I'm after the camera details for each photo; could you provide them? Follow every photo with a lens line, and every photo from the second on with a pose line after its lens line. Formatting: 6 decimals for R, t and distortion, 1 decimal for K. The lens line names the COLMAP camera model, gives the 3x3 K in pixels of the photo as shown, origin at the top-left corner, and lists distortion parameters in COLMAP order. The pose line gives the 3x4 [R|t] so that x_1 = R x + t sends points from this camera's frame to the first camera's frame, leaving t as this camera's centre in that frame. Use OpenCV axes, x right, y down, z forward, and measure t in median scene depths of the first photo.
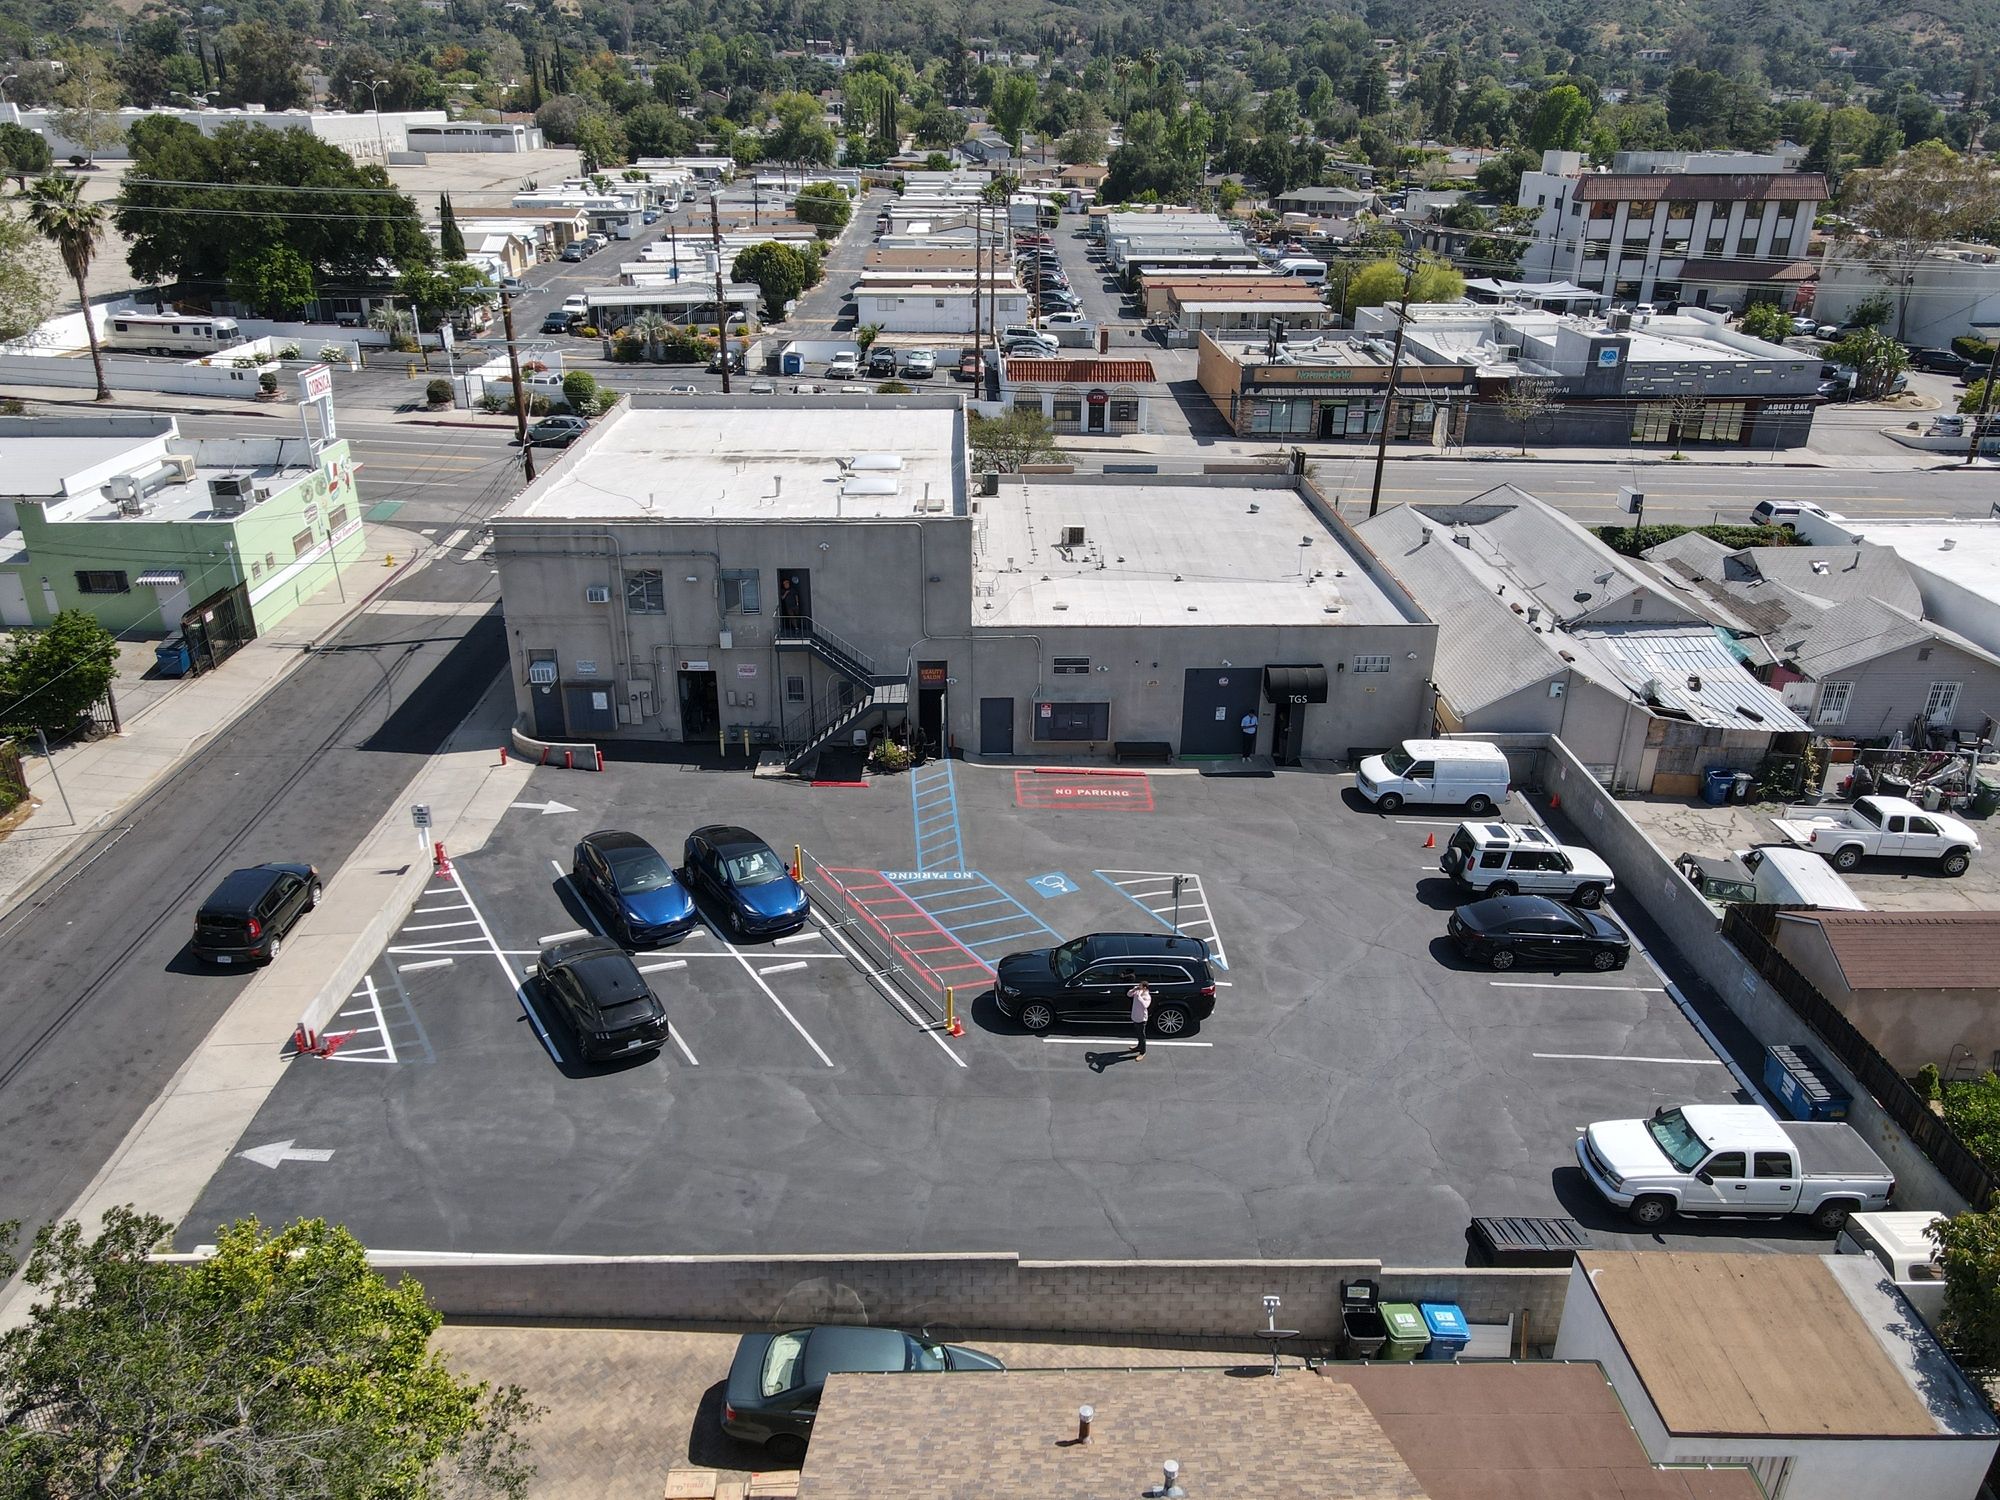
lens RADIAL K [[1463.5, 0, 999.2], [0, 1463.5, 746.5], [0, 0, 1]] dist [0.007819, 0.013384]
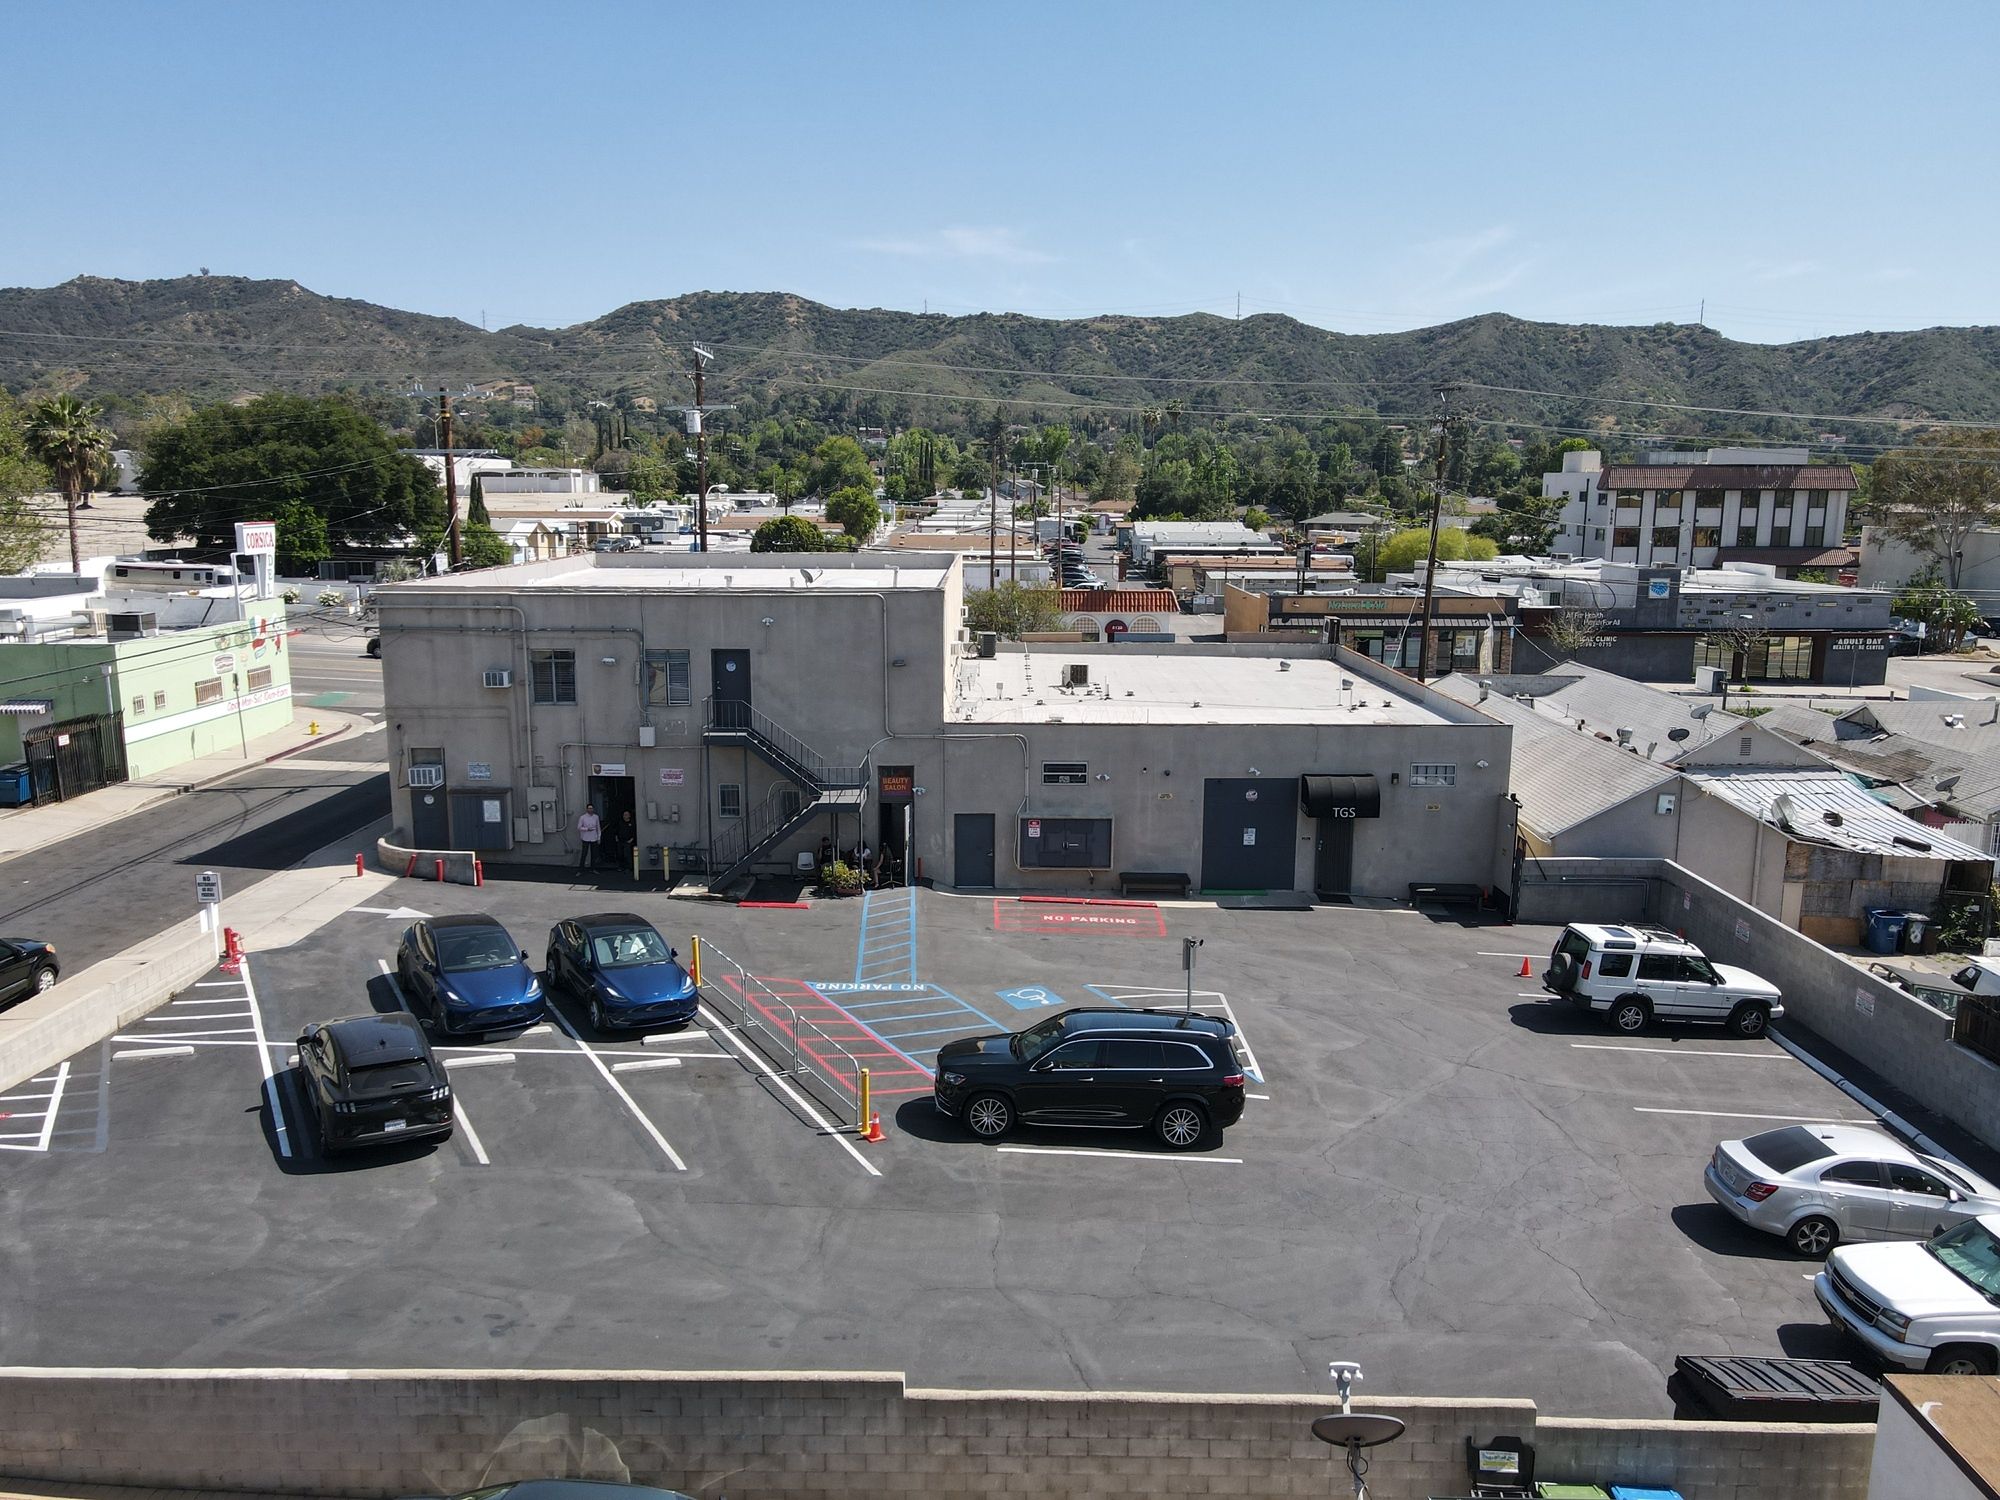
lens RADIAL K [[1463.5, 0, 999.3], [0, 1463.5, 746.7], [0, 0, 1]] dist [0.007819, 0.013384]
pose [[0.999629, 0.003486, -0.026996, 0.034395], [-0.009916, 0.970253, -0.241892, 0.128664], [0.025349, 0.242070, 0.969928, 0.197447]]
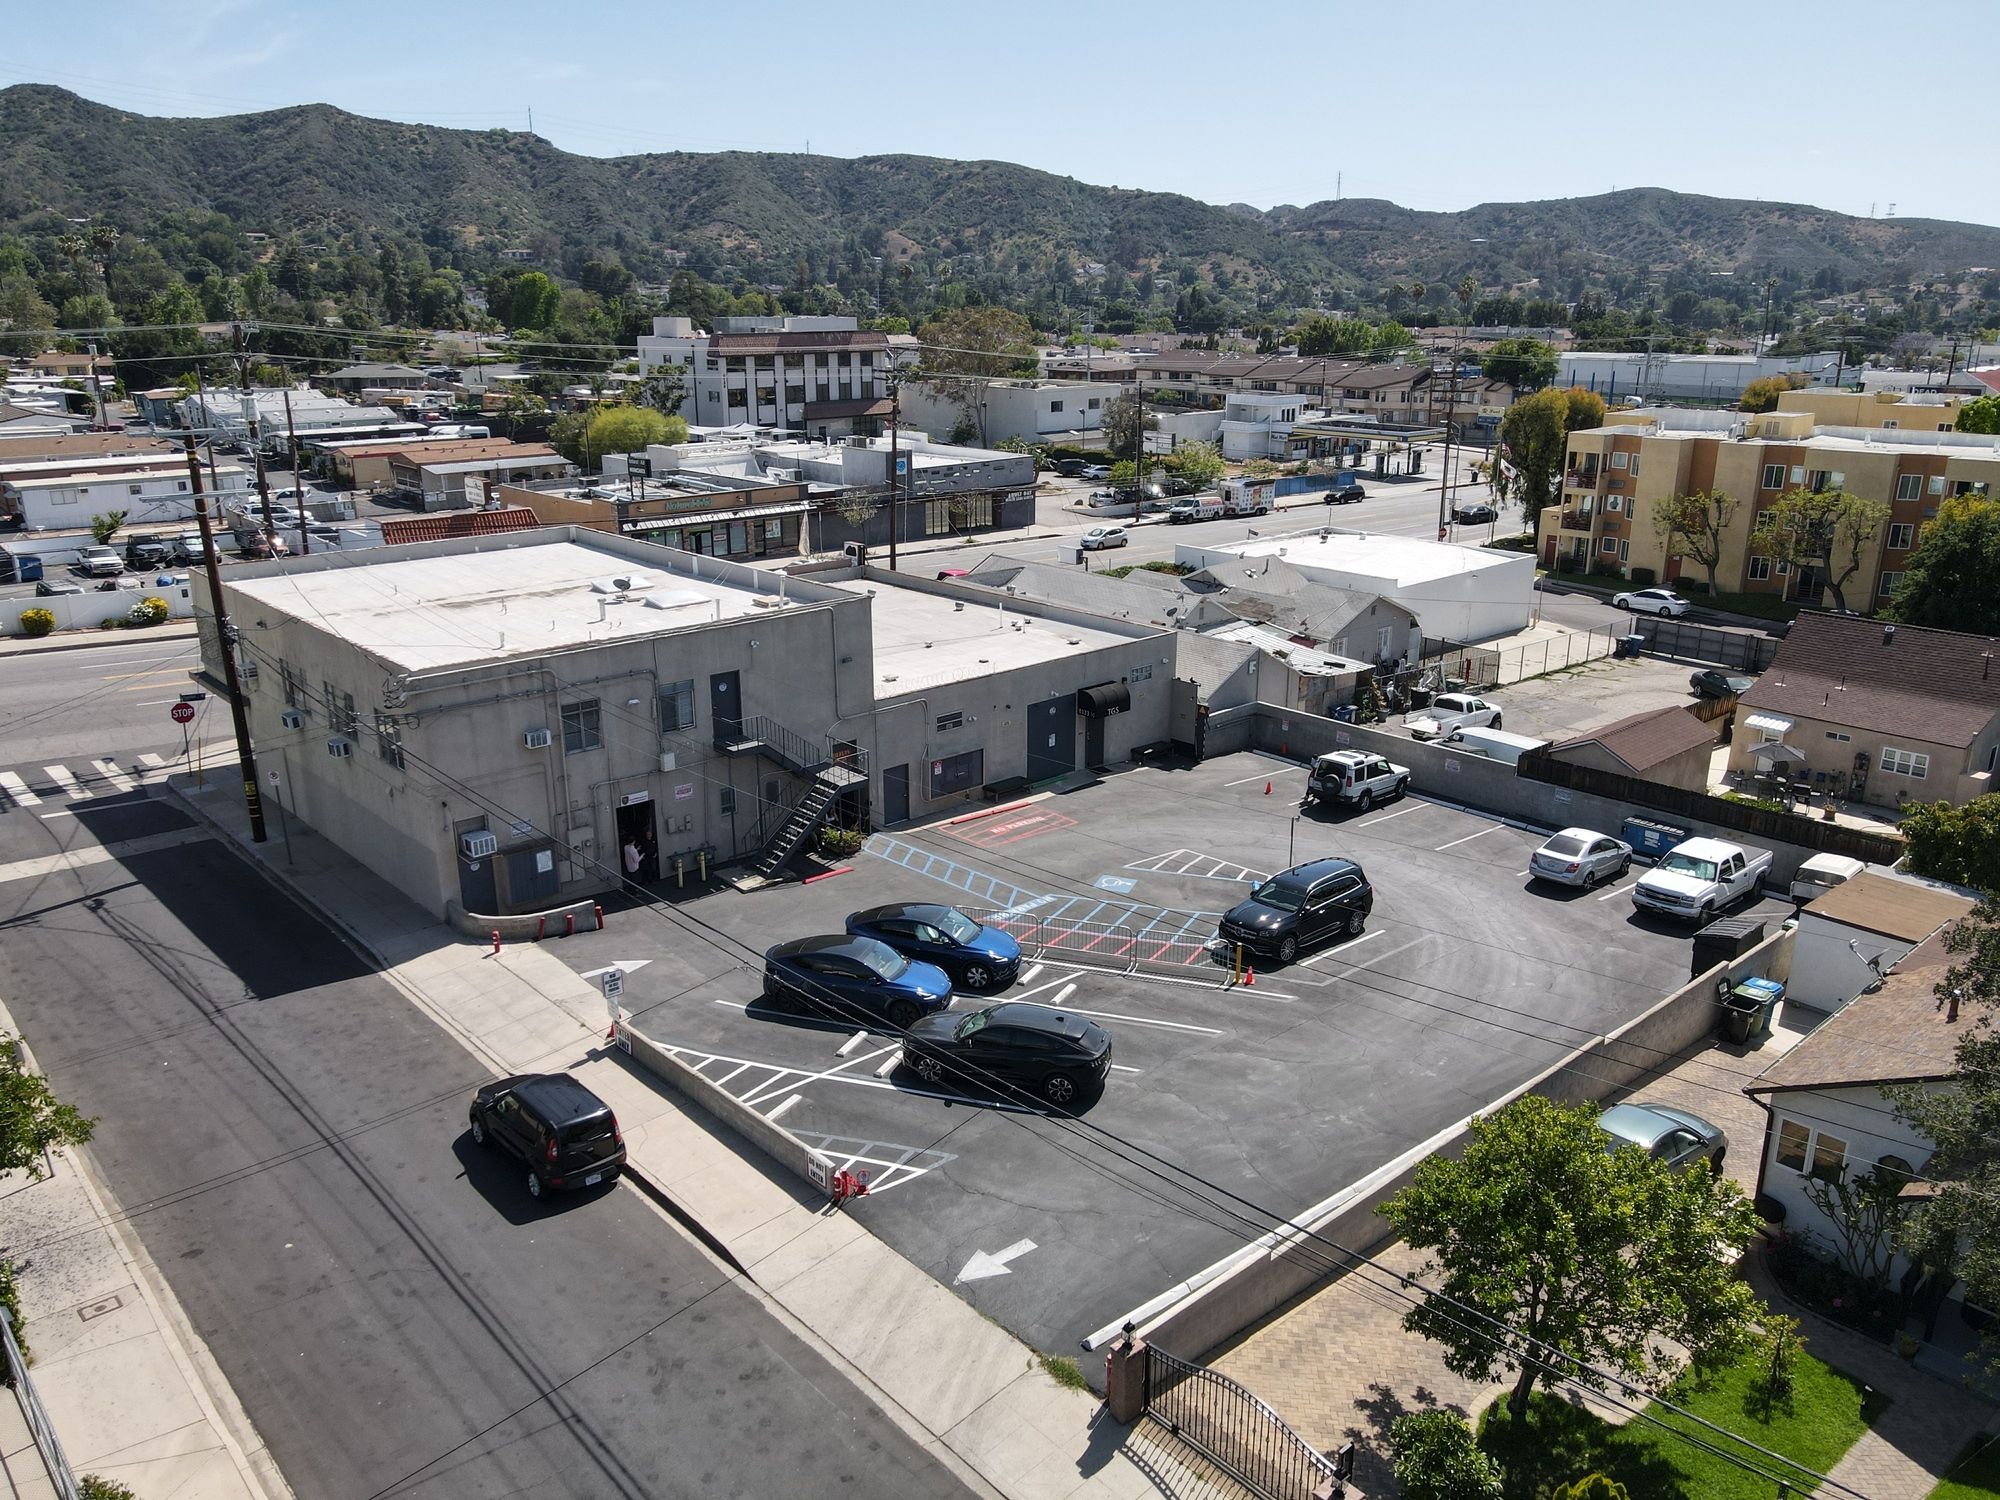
lens RADIAL K [[1463.5, 0, 996.8], [0, 1463.5, 748.4], [0, 0, 1]] dist [0.007819, 0.013384]
pose [[0.759736, -0.201444, 0.618241, -0.587798], [0.271793, 0.962137, -0.020500, -0.004727], [-0.590703, 0.183608, 0.785721, 0.140151]]
